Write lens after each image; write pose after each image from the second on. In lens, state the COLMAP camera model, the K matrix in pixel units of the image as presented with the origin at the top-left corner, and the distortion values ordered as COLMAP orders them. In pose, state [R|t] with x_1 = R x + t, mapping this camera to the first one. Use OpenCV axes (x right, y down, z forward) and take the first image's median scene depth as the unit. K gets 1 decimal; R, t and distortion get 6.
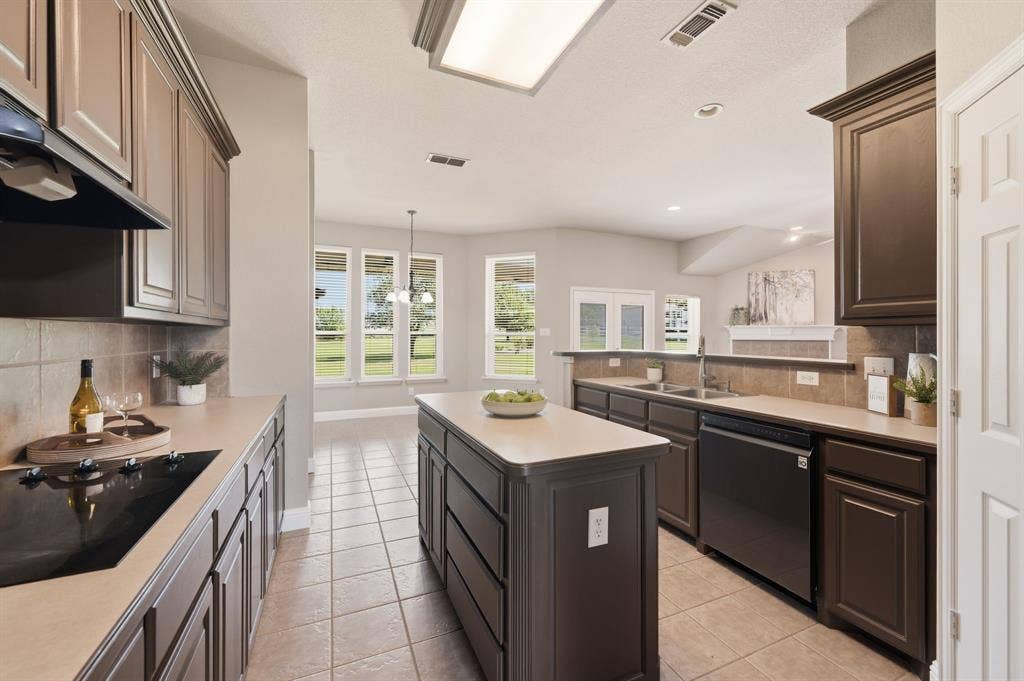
lens RADIAL K [[410.4, 0, 512.0], [0, 410.4, 340.5], [0, 0, 1]] dist [0.000363, -0.000009]
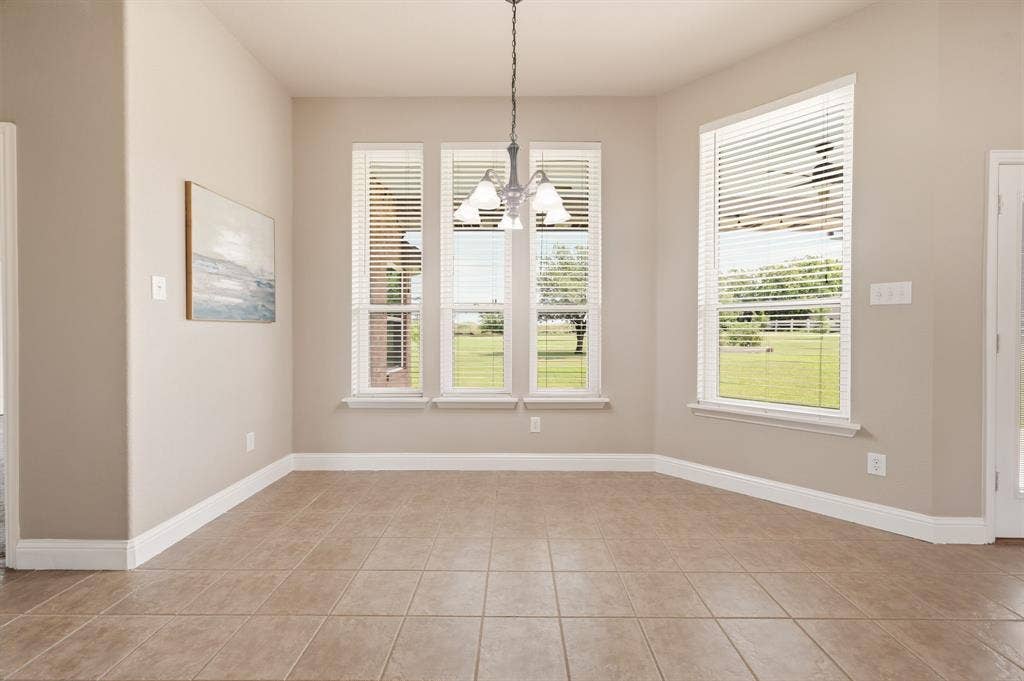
lens RADIAL K [[407.8, 0, 507.6], [0, 407.8, 333.2], [0, 0, 1]] dist [-0.021481, 0.008361]
pose [[0.906247, 0.001656, -0.422745, -0.069659], [-0.006827, 0.999919, -0.010718, 0.019000], [0.422693, 0.012599, 0.906185, 0.548375]]
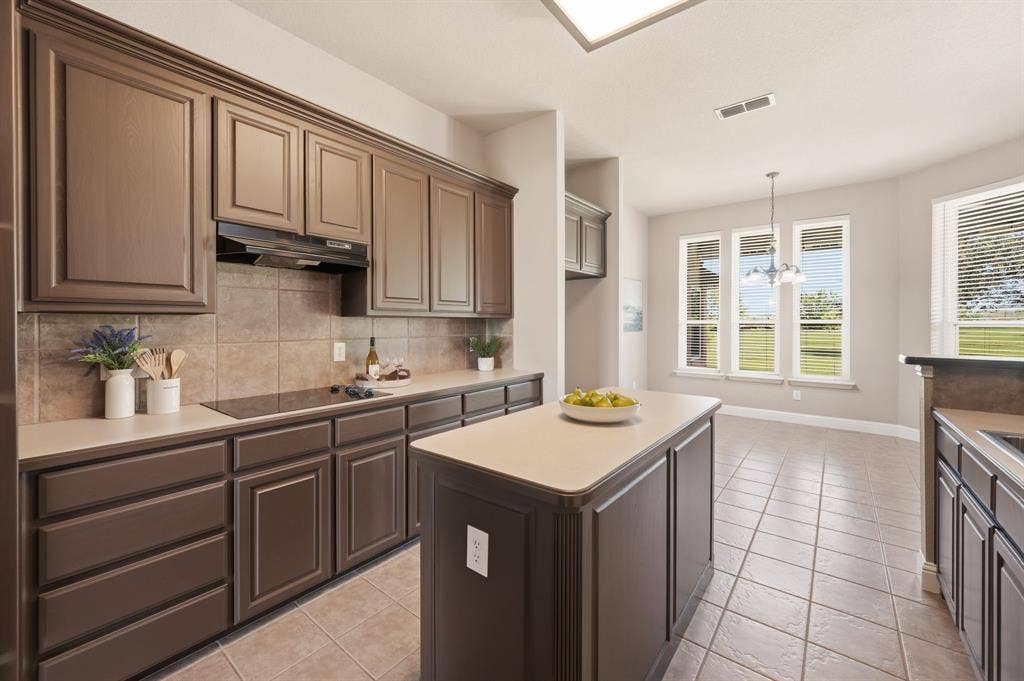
lens RADIAL K [[407.8, 0, 507.6], [0, 407.8, 333.2], [0, 0, 1]] dist [-0.021481, 0.008361]
pose [[0.454596, 0.021944, -0.890427, 0.202957], [-0.013732, 0.999750, 0.017628, -0.003085], [0.890592, 0.004213, 0.454784, 0.138647]]
